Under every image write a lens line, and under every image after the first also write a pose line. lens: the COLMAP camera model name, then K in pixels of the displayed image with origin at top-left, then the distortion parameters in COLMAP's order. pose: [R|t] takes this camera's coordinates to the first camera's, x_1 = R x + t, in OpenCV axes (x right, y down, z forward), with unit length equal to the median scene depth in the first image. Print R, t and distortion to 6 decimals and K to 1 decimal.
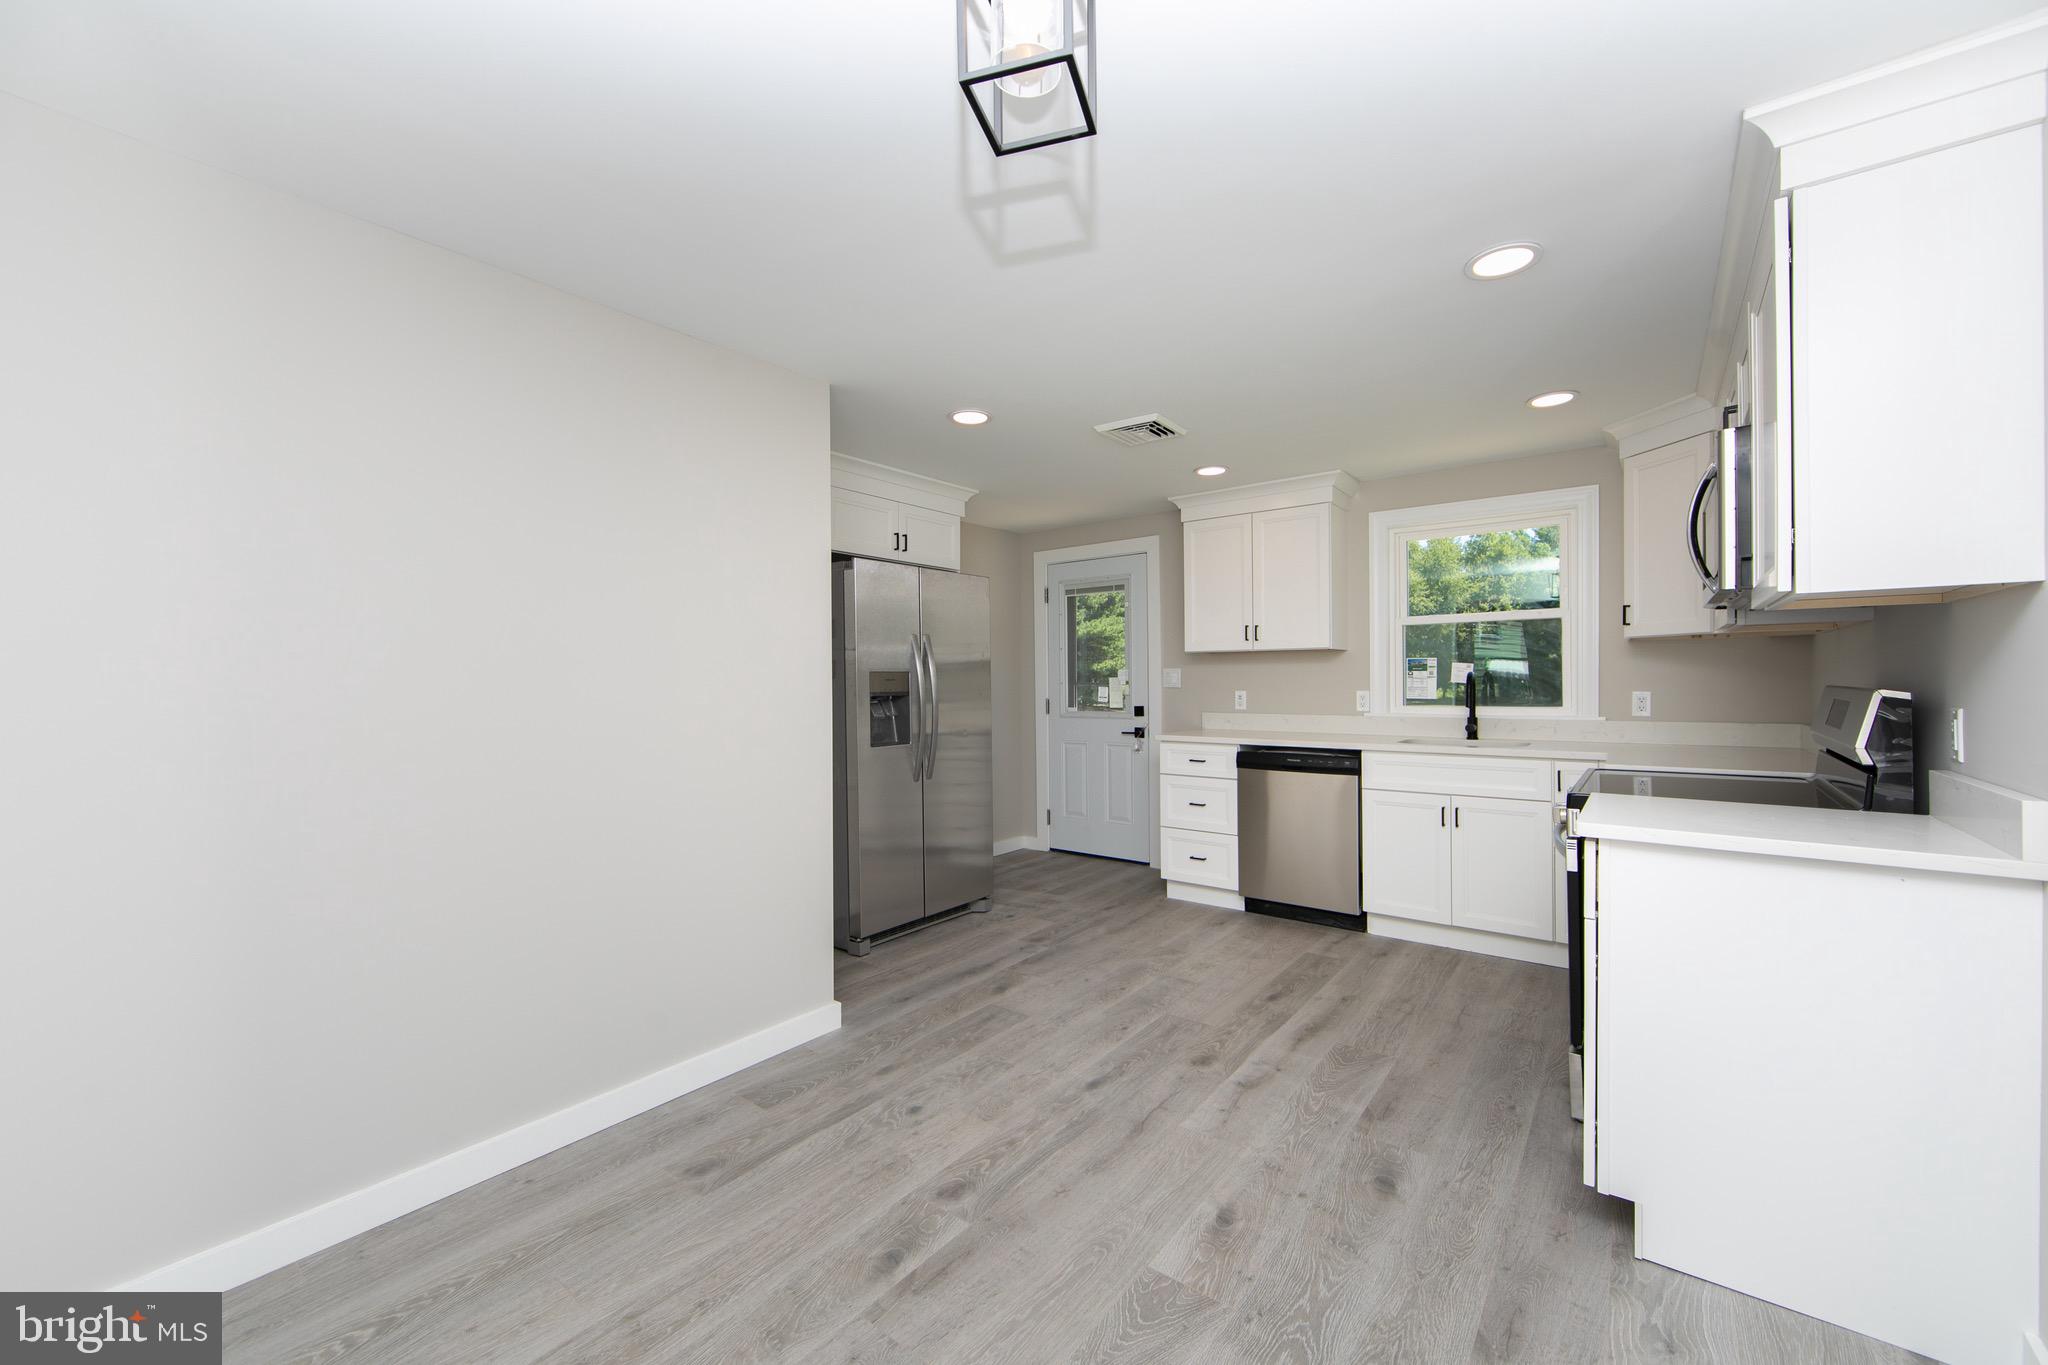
lens RADIAL K [[788.4, 0, 1031.4], [0, 788.4, 683.7], [0, 0, 1]] dist [-0.001008, -0.000094]
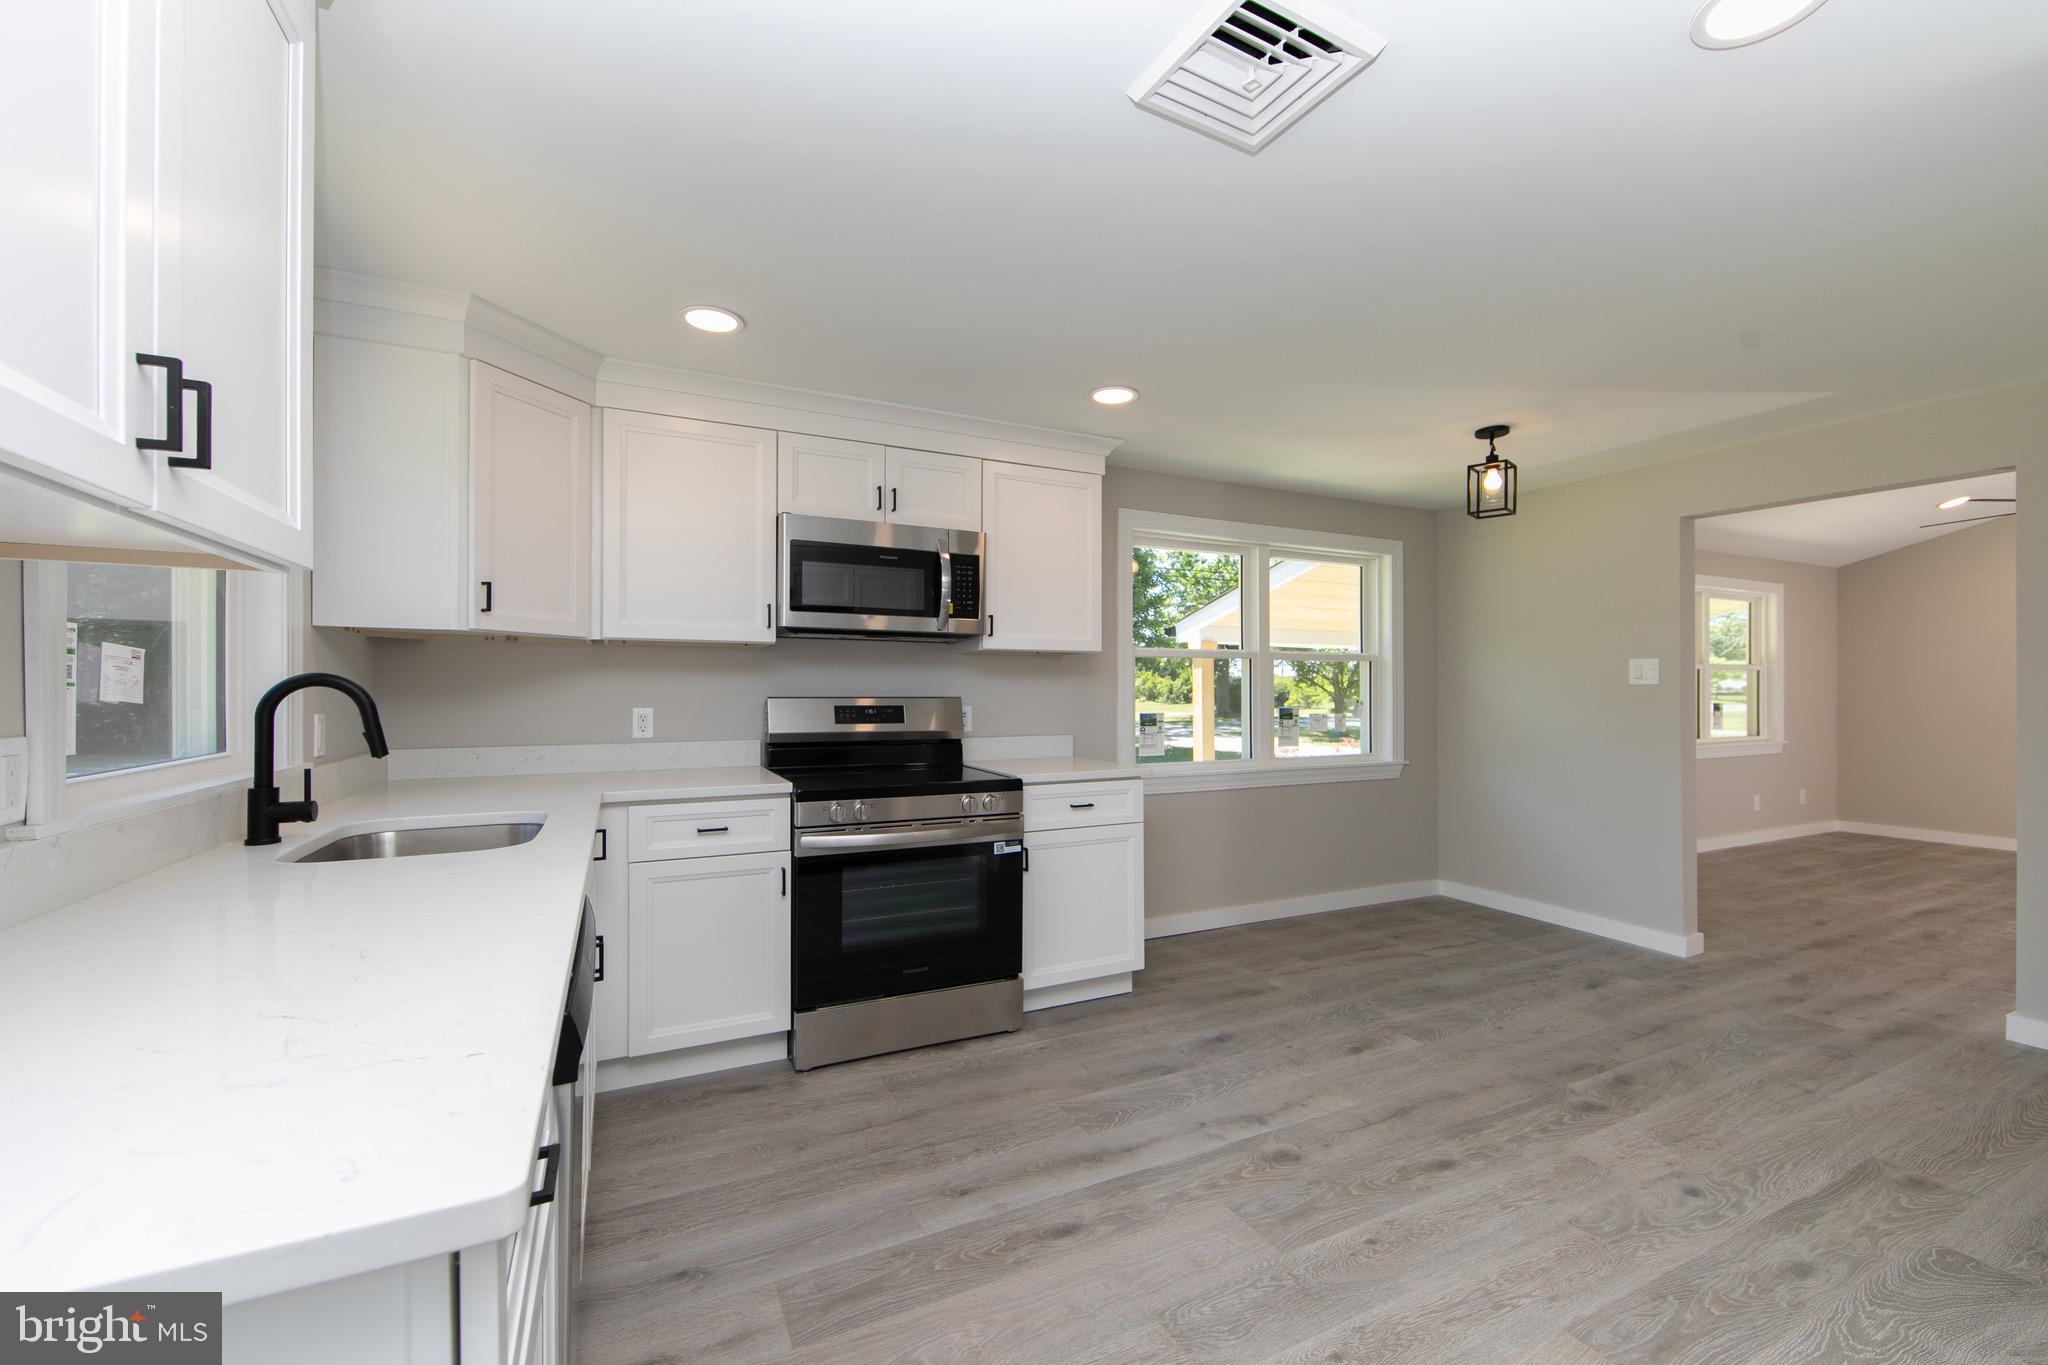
lens RADIAL K [[802.7, 0, 971.6], [0, 802.7, 689.8], [0, 0, 1]] dist [-0.001353, -0.000281]
pose [[-0.866301, 0.007126, 0.499471, 0.066098], [0.007464, 0.999971, -0.001321, -0.004492], [-0.499466, 0.002583, -0.866330, 1.560049]]
